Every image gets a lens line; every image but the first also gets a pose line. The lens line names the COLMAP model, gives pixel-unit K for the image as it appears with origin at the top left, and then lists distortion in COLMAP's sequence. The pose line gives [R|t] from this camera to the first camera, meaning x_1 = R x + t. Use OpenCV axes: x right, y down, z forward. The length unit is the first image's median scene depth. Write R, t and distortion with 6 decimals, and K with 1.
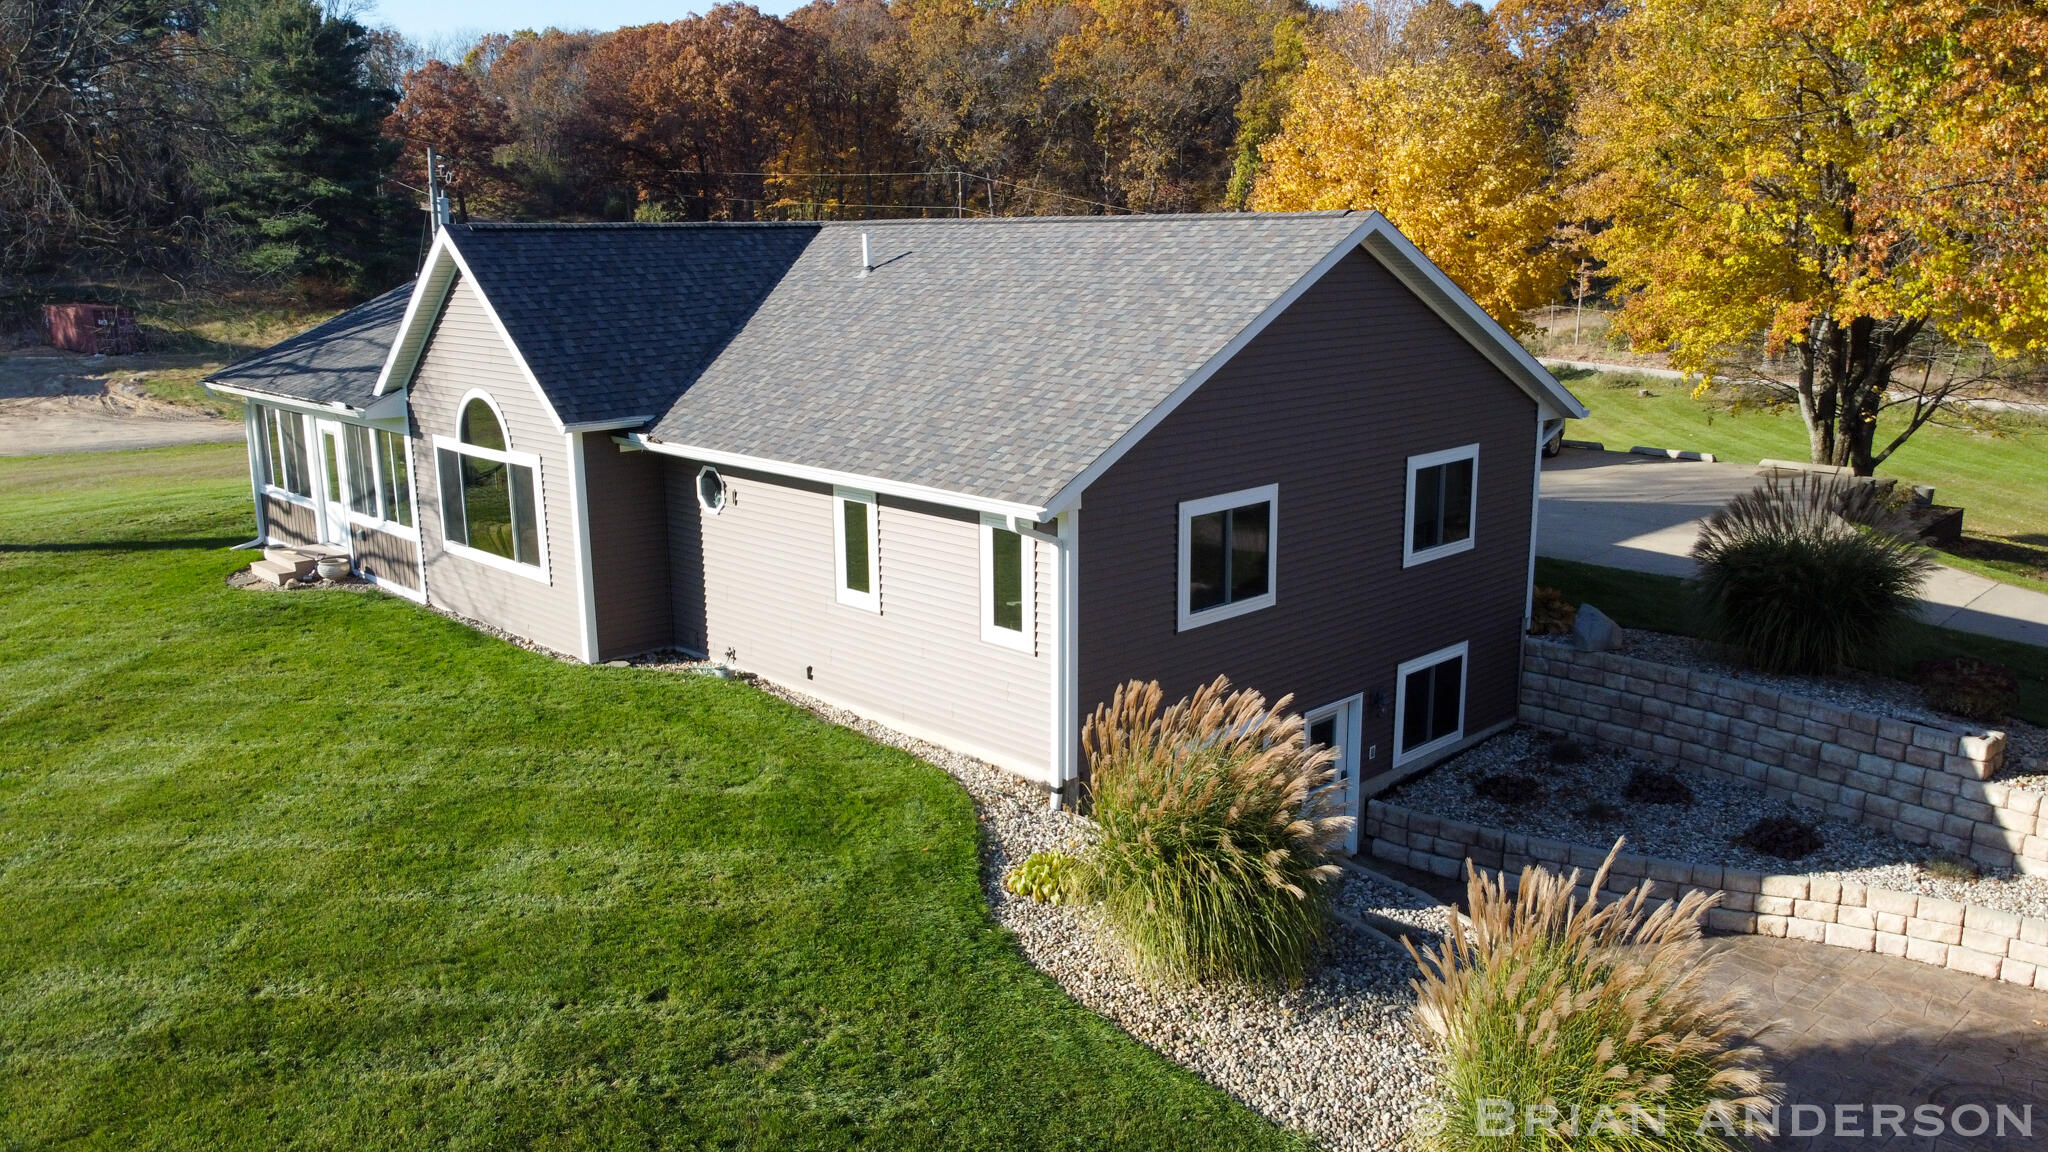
lens RADIAL K [[1551.1, 0, 1024.0], [0, 1551.1, 576.0], [0, 0, 1]] dist [0.000835, -0.004714]
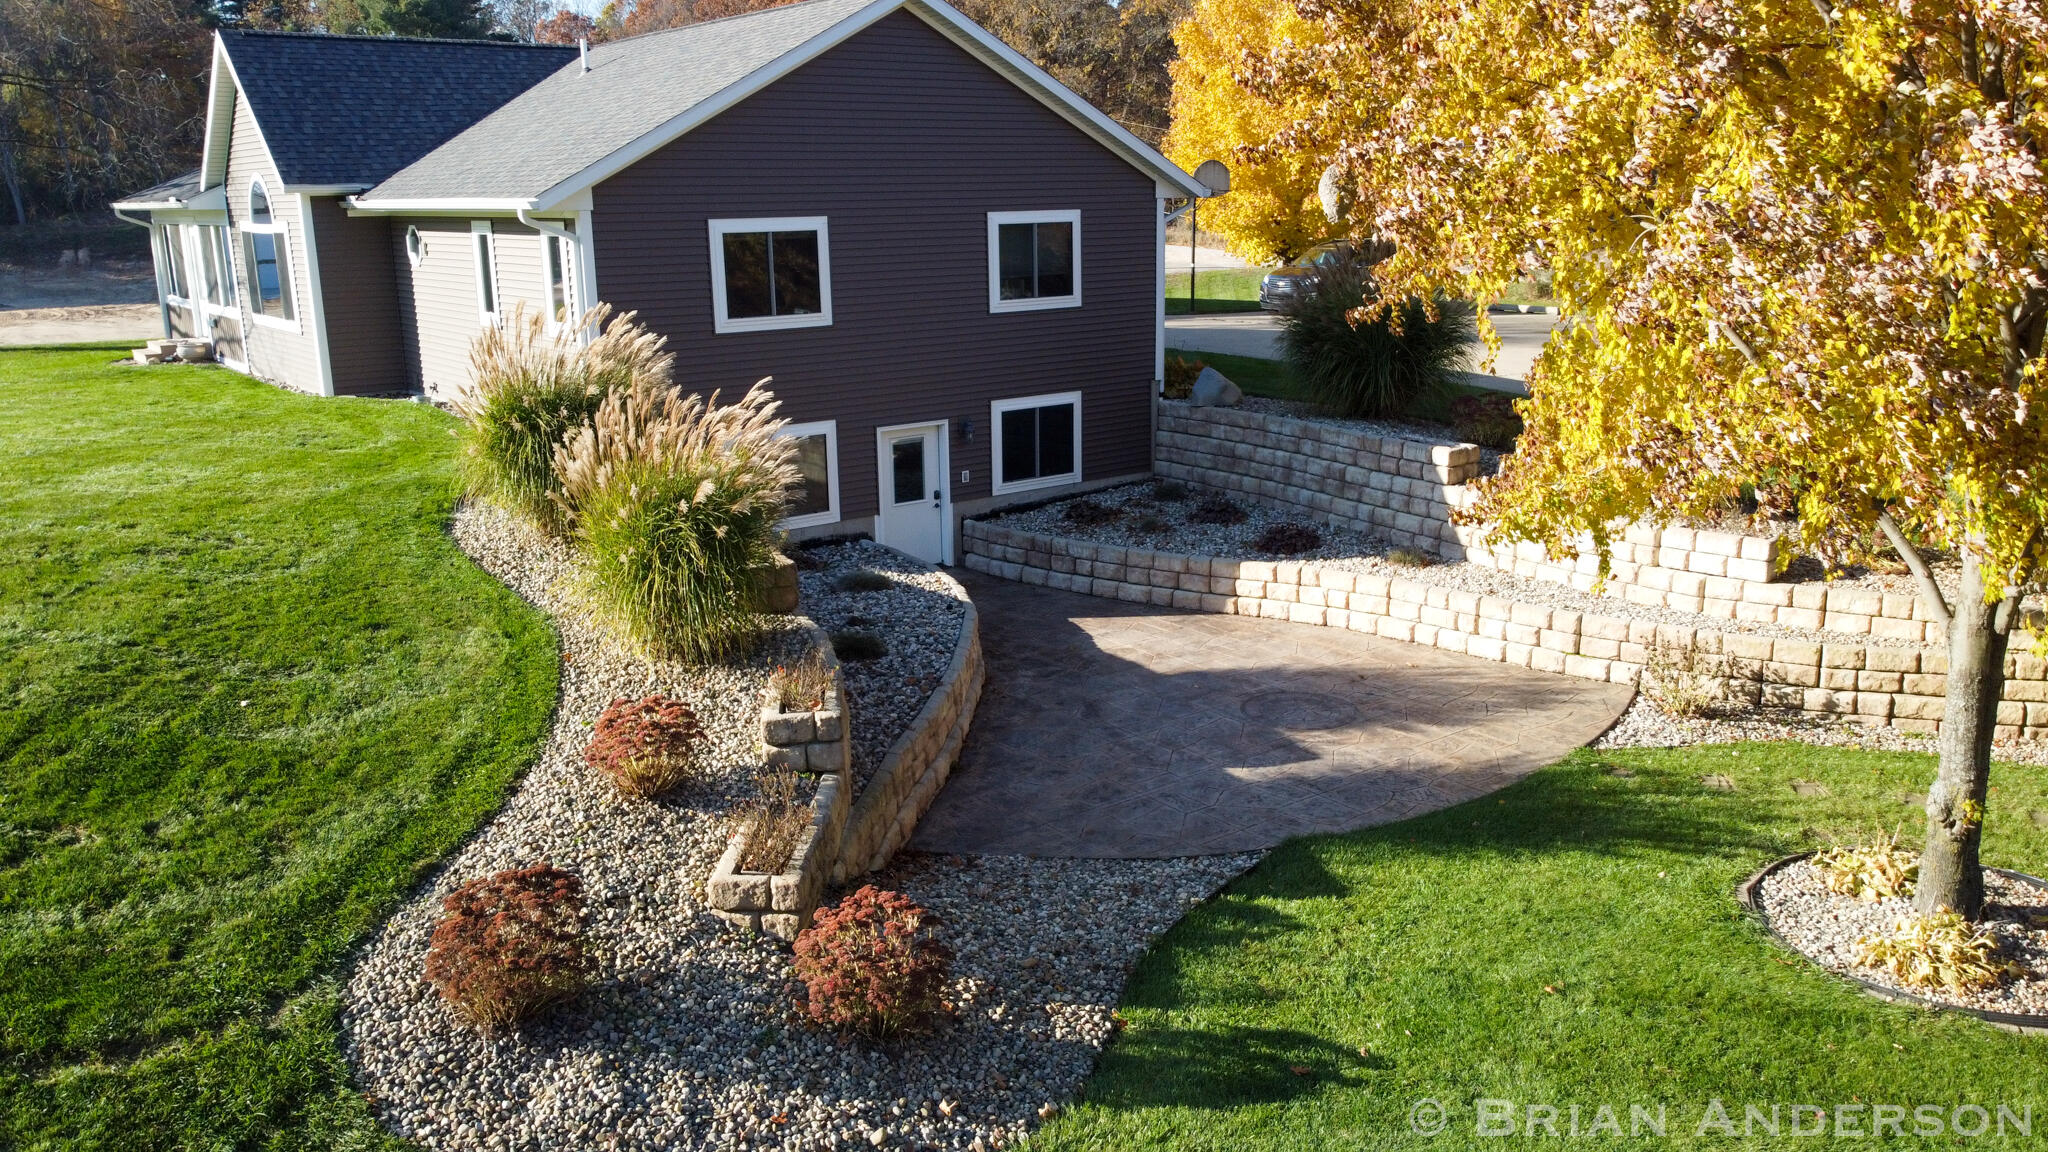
lens RADIAL K [[1551.1, 0, 1024.0], [0, 1551.1, 576.0], [0, 0, 1]] dist [0.000835, -0.004714]
pose [[0.994708, 0.021016, -0.100566, 0.384338], [-0.018699, 0.999539, 0.023930, 0.159053], [0.101022, -0.021923, 0.994643, -0.134370]]
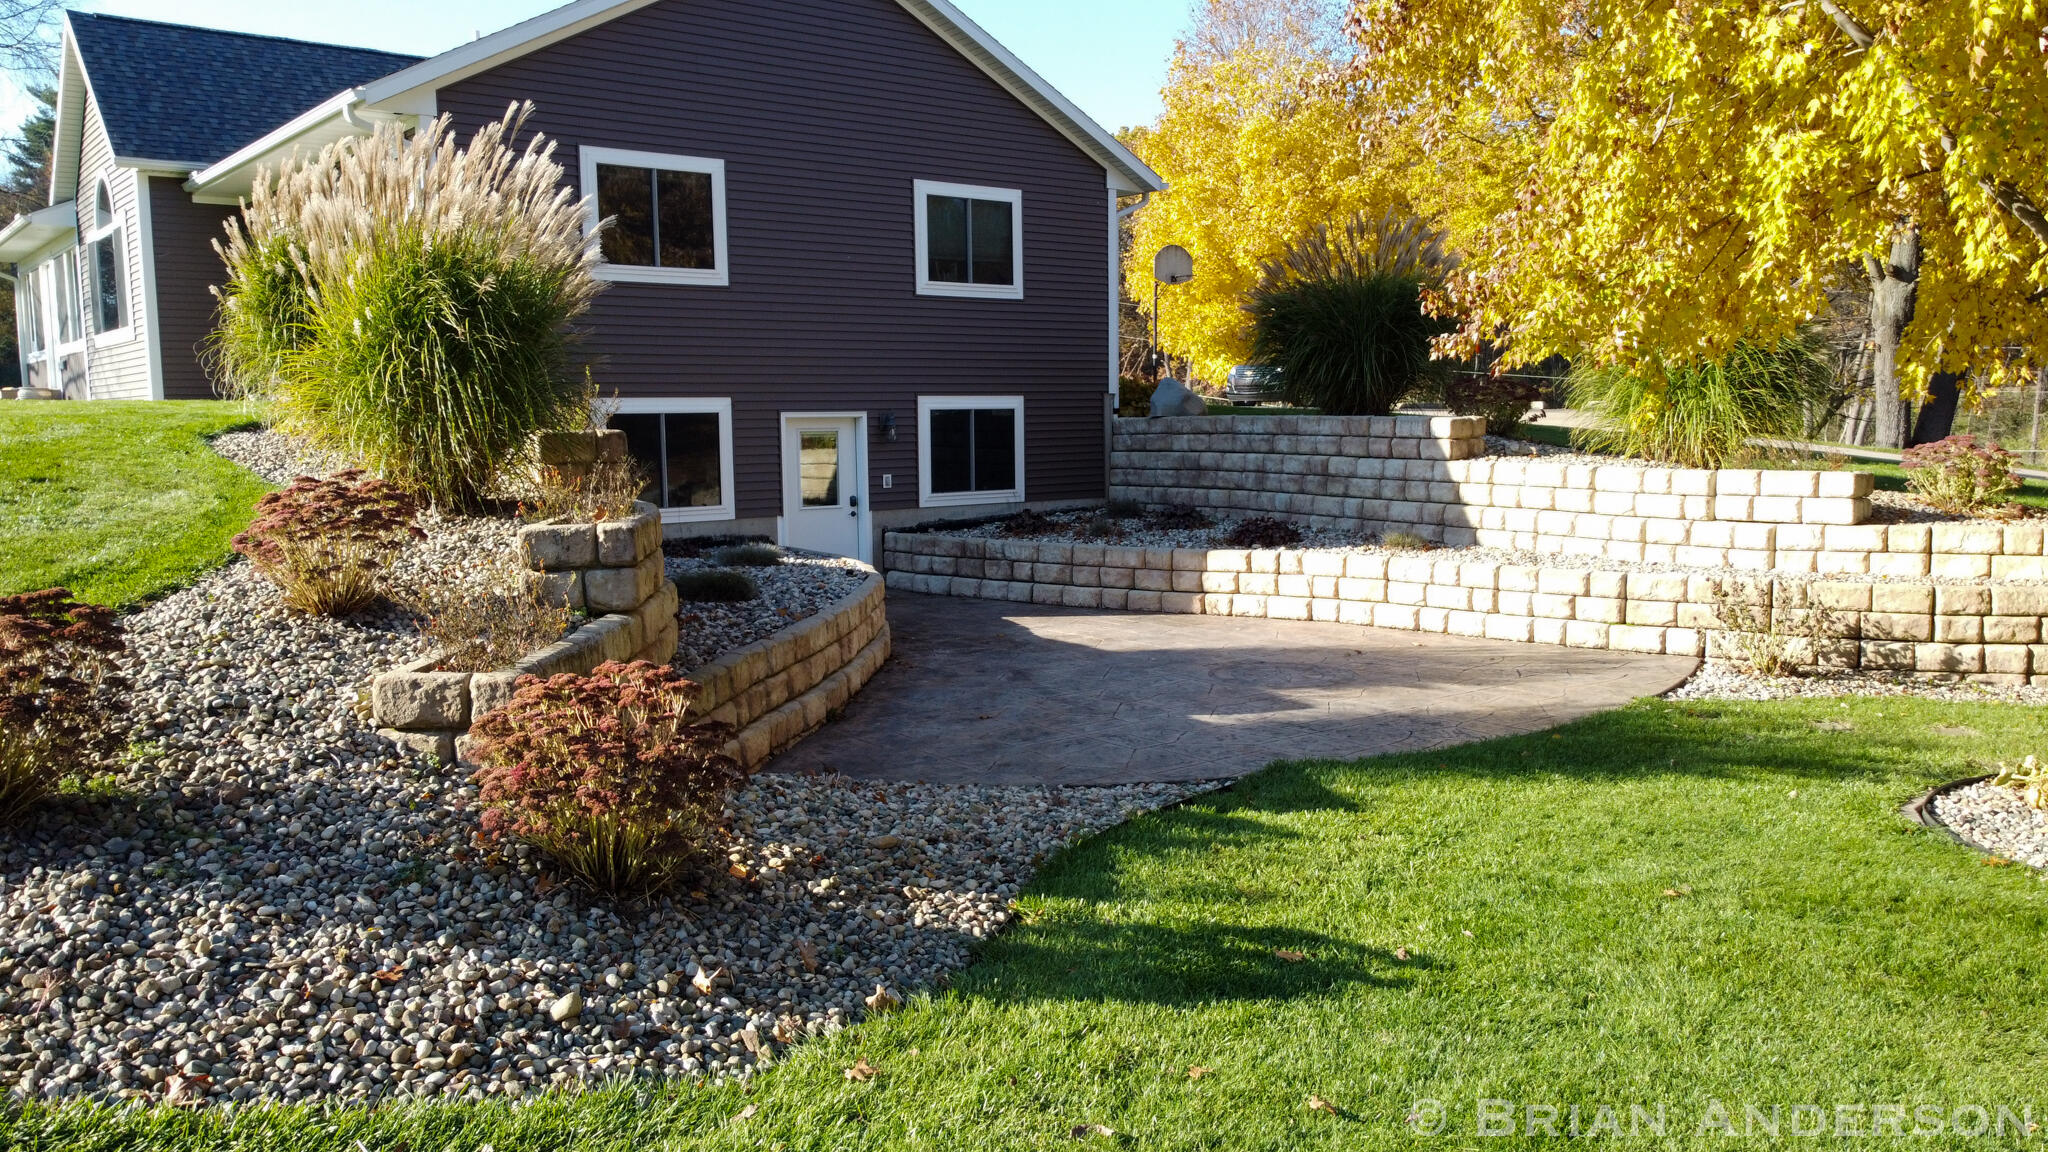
lens RADIAL K [[1551.1, 0, 1024.0], [0, 1551.1, 576.0], [0, 0, 1]] dist [0.000835, -0.004714]
pose [[0.996321, 0.008500, -0.085280, 0.395511], [-0.018144, 0.993434, -0.112958, 0.282815], [0.083759, 0.114090, 0.989933, 0.041778]]
